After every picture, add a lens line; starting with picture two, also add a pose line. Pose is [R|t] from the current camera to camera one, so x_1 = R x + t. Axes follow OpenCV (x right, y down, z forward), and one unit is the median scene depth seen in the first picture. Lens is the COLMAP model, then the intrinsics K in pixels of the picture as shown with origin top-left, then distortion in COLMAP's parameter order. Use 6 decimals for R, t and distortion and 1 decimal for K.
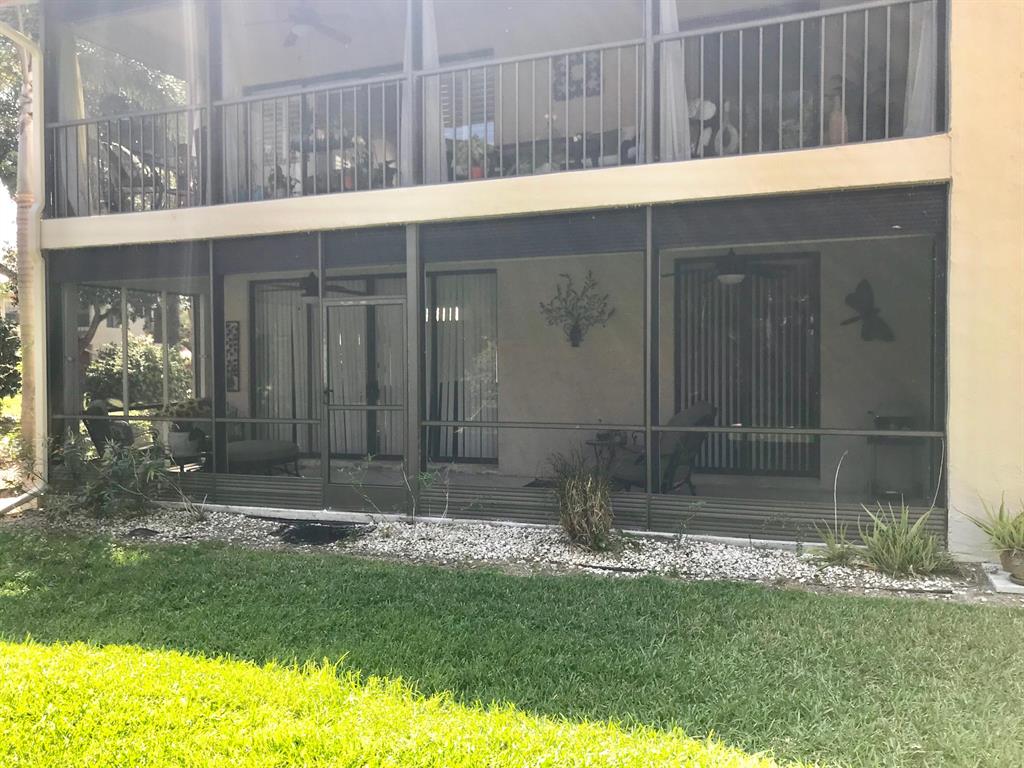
lens RADIAL K [[831.0, 0, 513.1], [0, 831.0, 382.2], [0, 0, 1]] dist [0.016096, -0.029434]
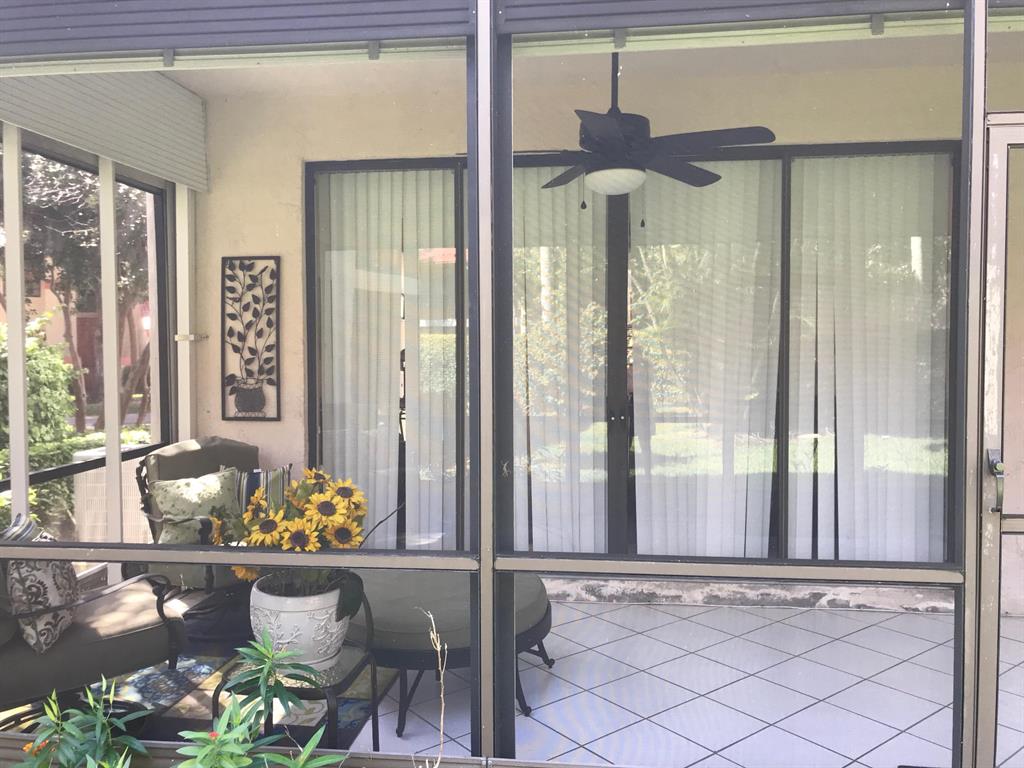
lens RADIAL K [[831.0, 0, 515.8], [0, 831.0, 384.2], [0, 0, 1]] dist [0.016096, -0.029434]
pose [[0.970829, 0.001780, 0.239767, -0.313673], [-0.002933, 0.999986, 0.004455, -0.009942], [-0.239756, -0.005028, 0.970820, 0.555574]]
